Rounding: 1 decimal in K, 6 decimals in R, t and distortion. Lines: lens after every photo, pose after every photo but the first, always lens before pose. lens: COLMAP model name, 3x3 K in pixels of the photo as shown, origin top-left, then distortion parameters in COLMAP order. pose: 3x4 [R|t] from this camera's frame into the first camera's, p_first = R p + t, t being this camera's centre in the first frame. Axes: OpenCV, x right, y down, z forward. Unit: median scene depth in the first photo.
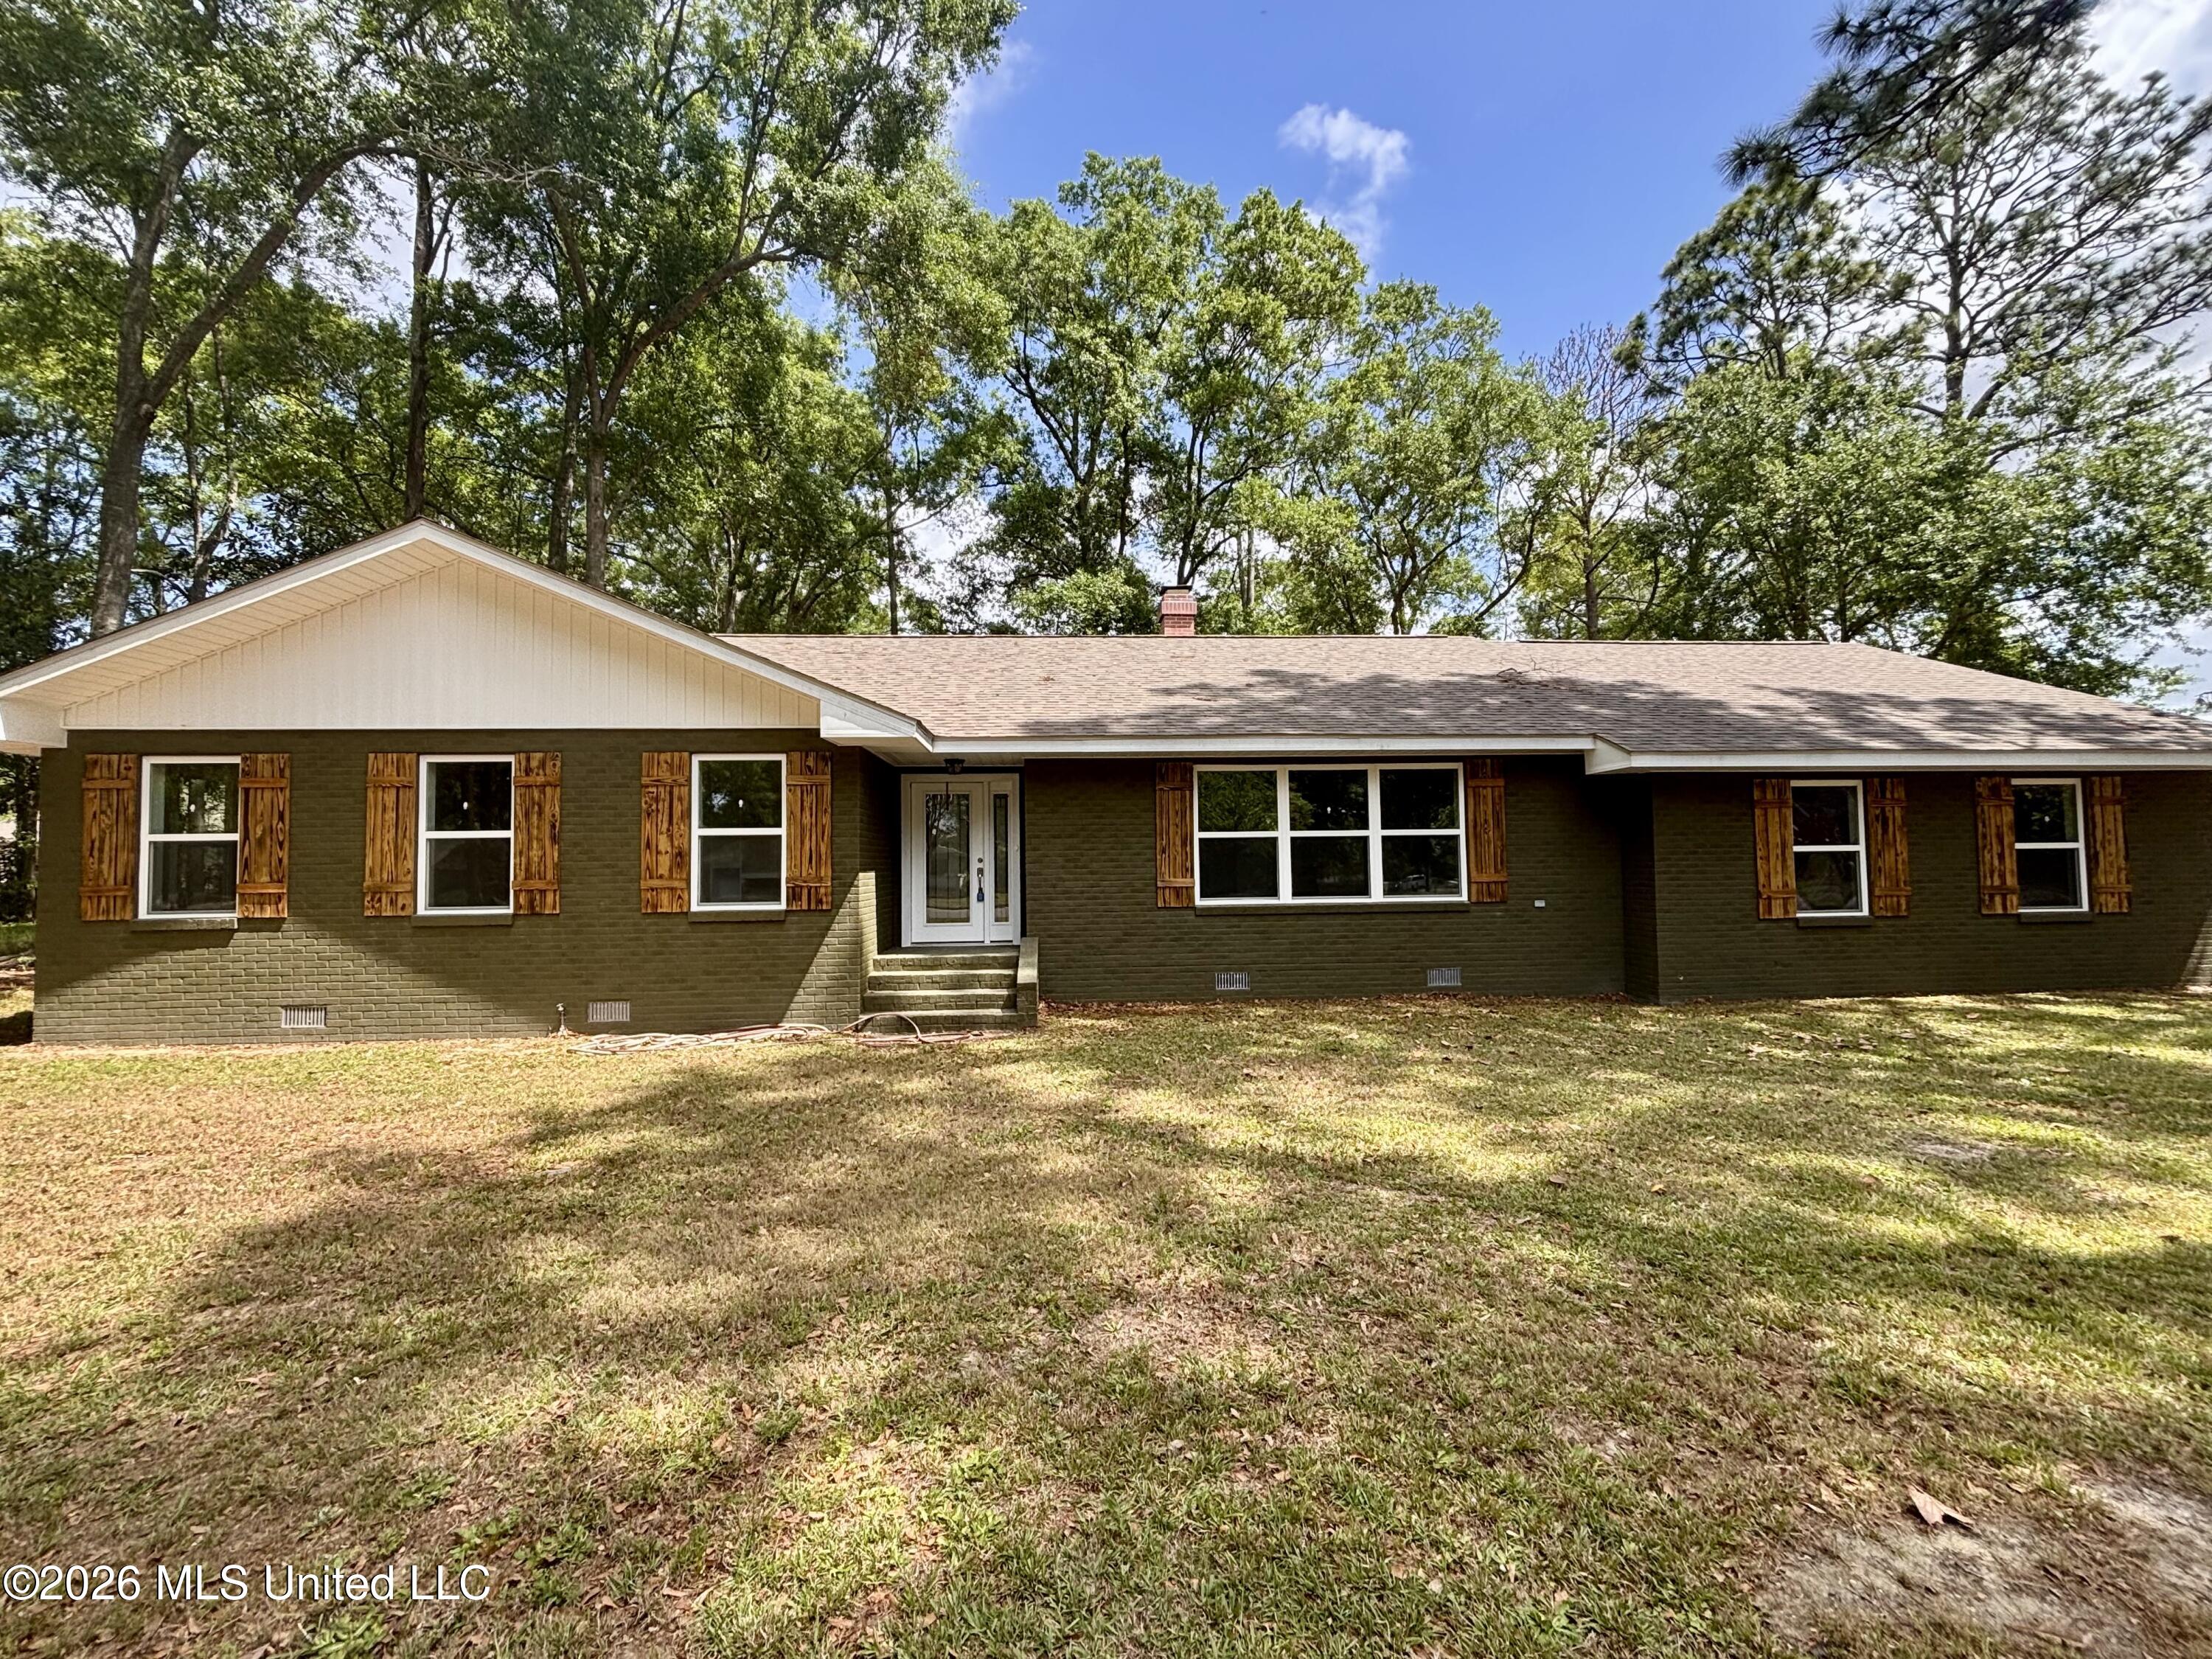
lens RADIAL K [[987.0, 0, 1102.6], [0, 987.0, 823.7], [0, 0, 1]] dist [0.005533, 0.000713]
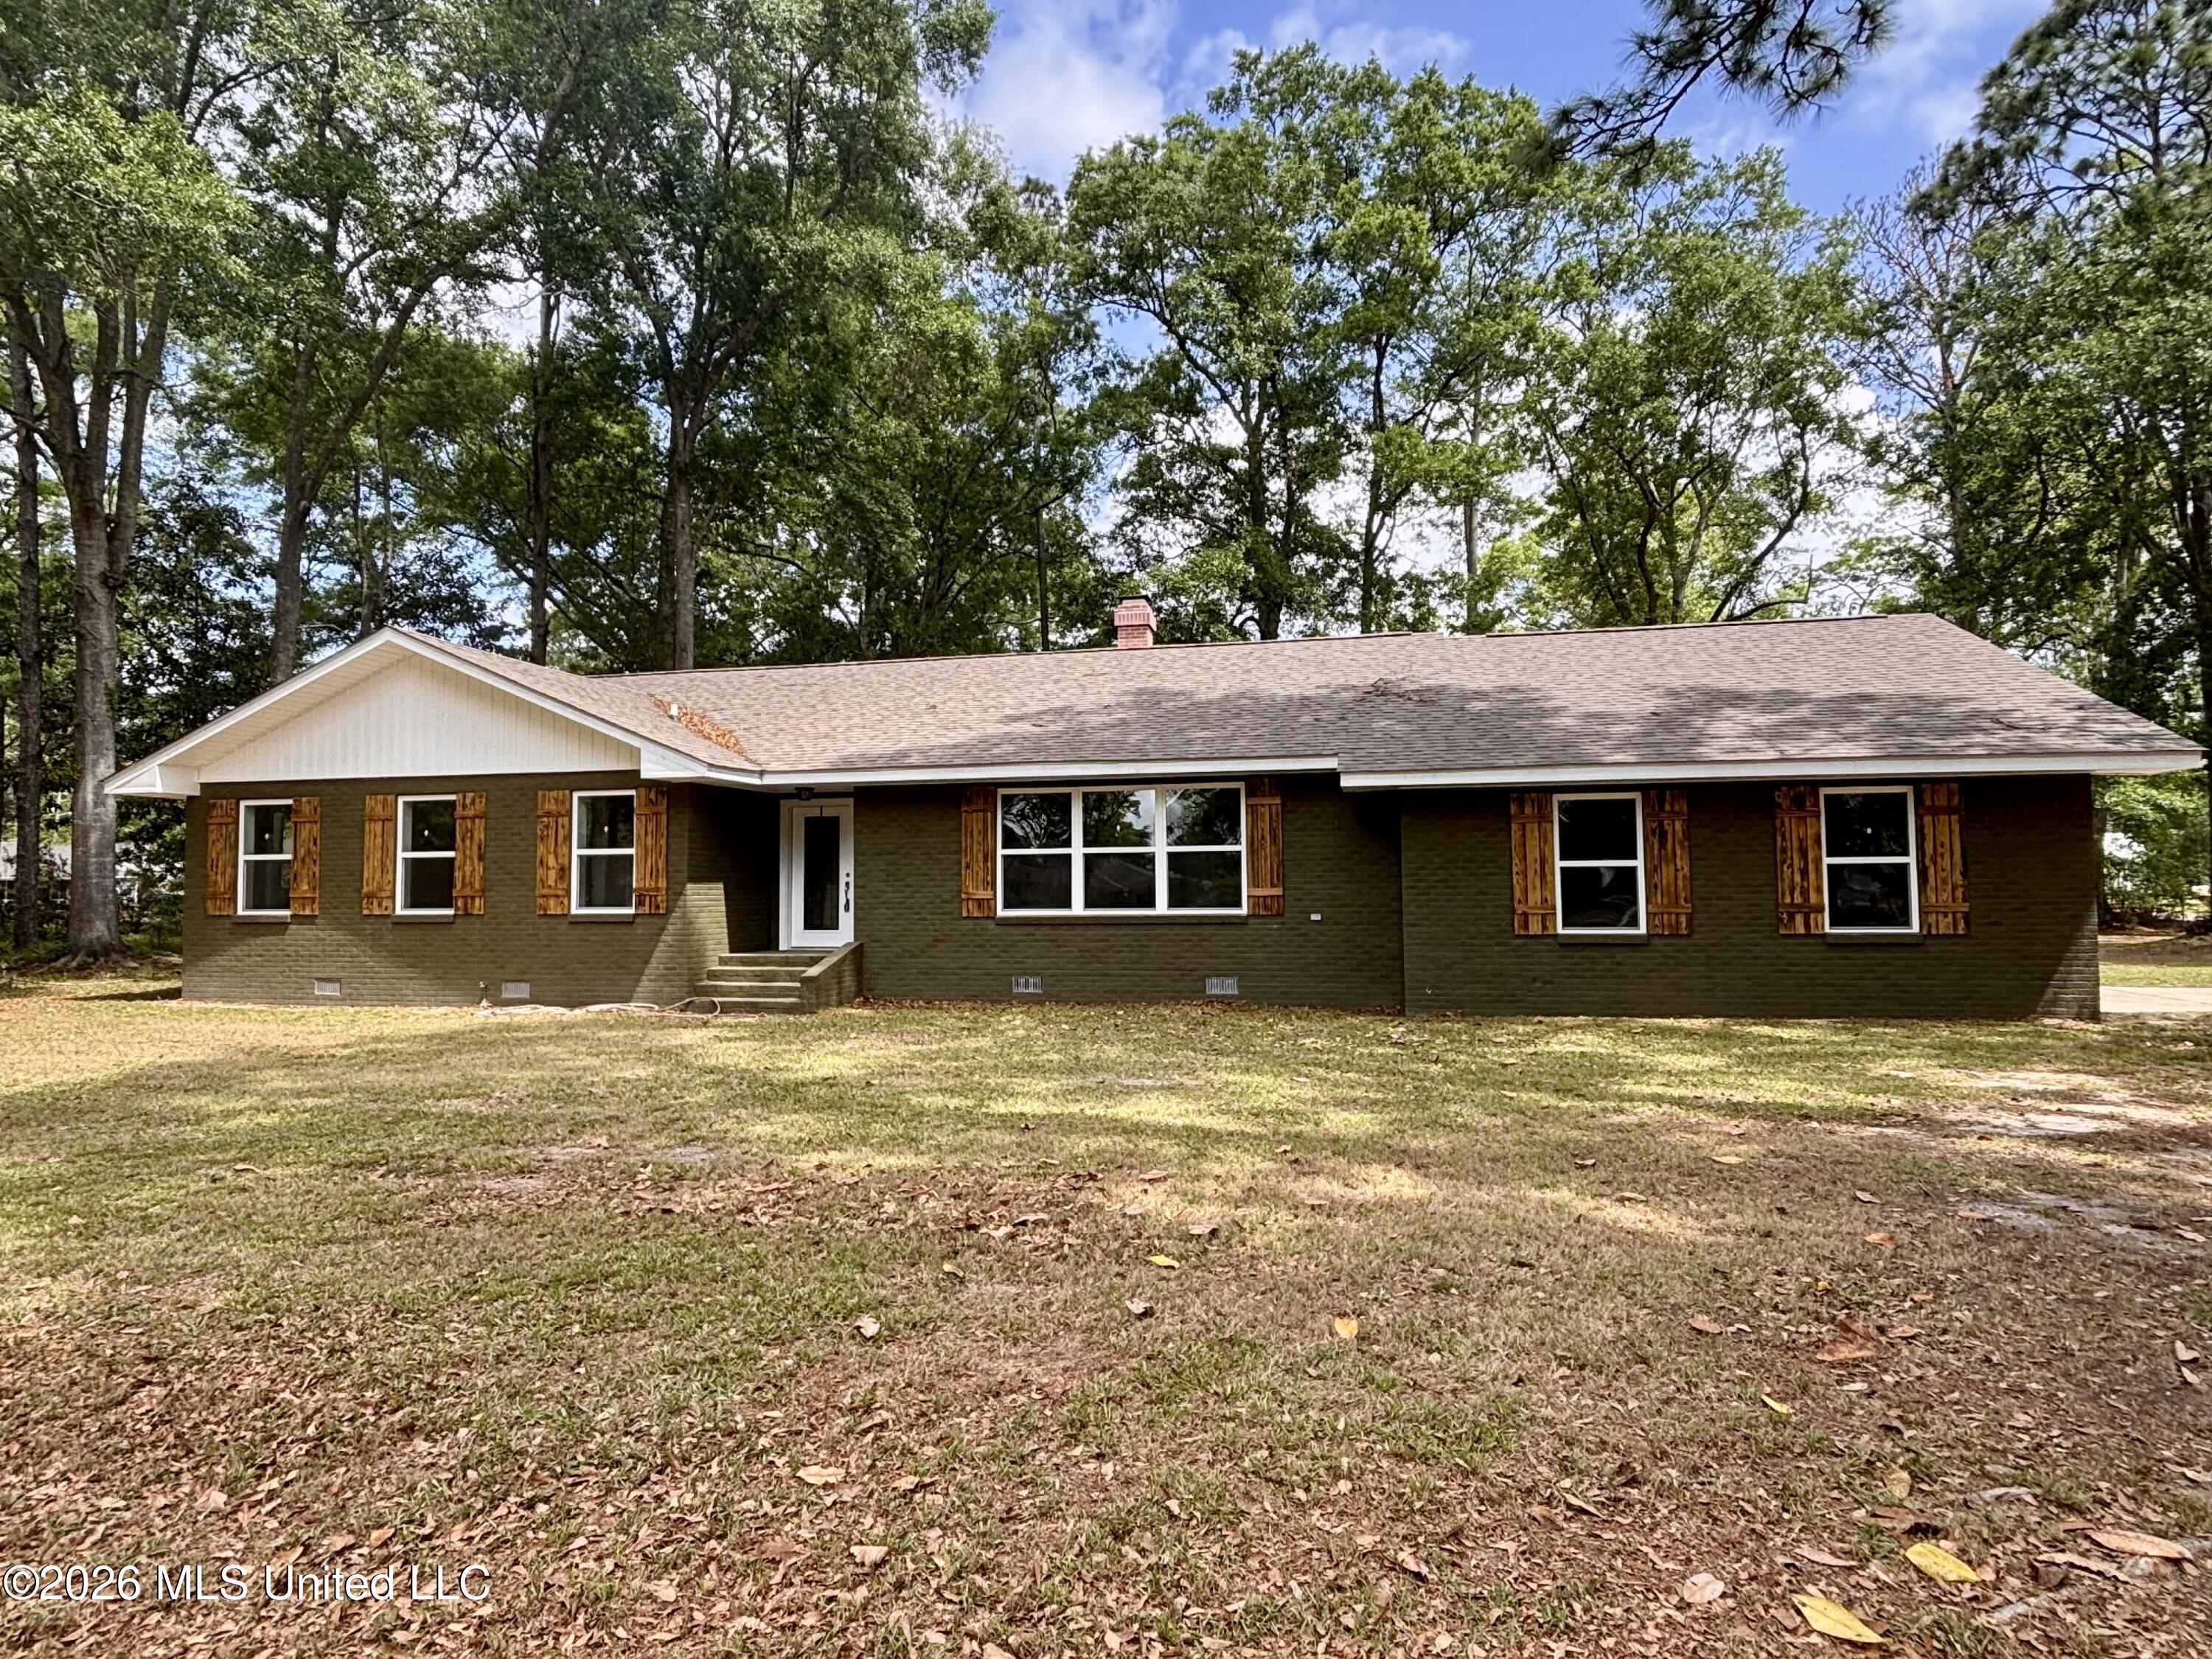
lens RADIAL K [[1275.2, 0, 1109.0], [0, 1275.2, 834.7], [0, 0, 1]] dist [0.005941, -0.000622]
pose [[0.959168, -0.006983, -0.282751, 0.619894], [0.009621, 0.999922, 0.007942, -0.017790], [0.282674, -0.010338, 0.959160, -0.336429]]
